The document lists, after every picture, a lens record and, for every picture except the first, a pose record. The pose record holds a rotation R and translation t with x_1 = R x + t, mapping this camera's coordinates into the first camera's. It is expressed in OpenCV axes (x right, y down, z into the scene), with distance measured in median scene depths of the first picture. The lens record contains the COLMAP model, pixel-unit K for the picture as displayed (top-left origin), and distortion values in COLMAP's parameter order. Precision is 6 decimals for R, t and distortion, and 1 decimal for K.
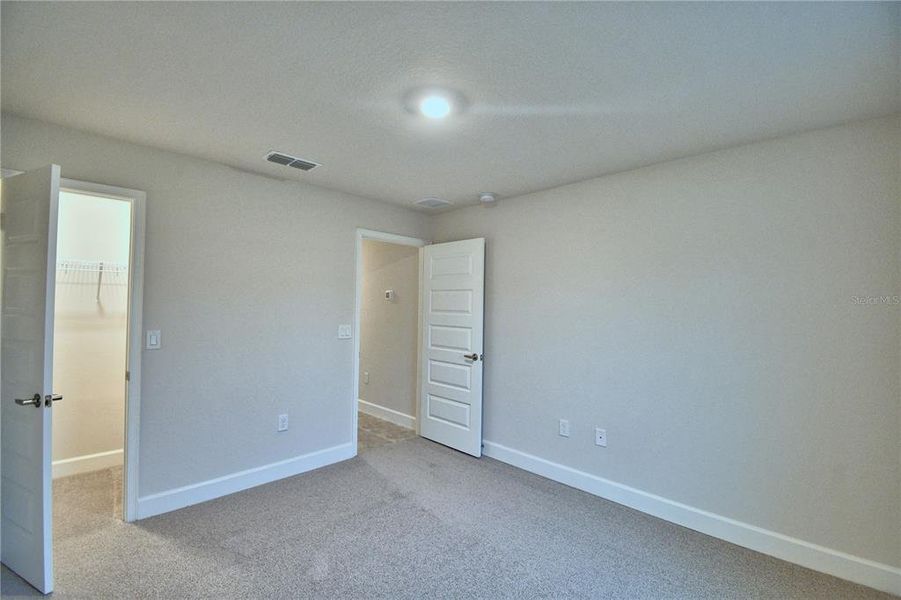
lens RADIAL K [[396.9, 0, 447.8], [0, 396.9, 297.6], [0, 0, 1]] dist [0.010174, -0.019677]
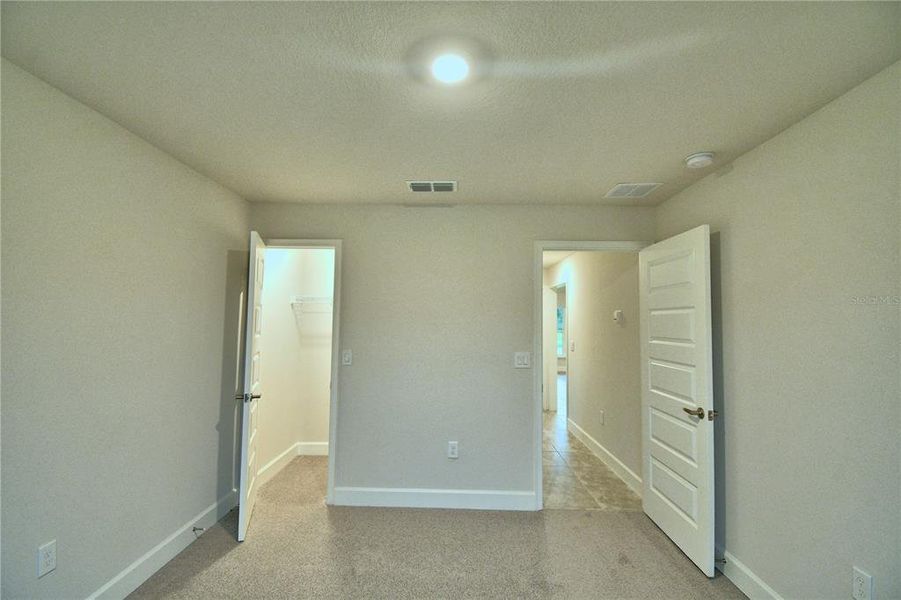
lens RADIAL K [[396.9, 0, 457.2], [0, 396.9, 299.7], [0, 0, 1]] dist [0.010174, -0.019677]
pose [[0.681864, -0.050838, -0.729710, 0.285844], [0.012714, 0.998255, -0.057668, 0.001371], [0.731368, 0.030044, 0.681321, 0.291106]]
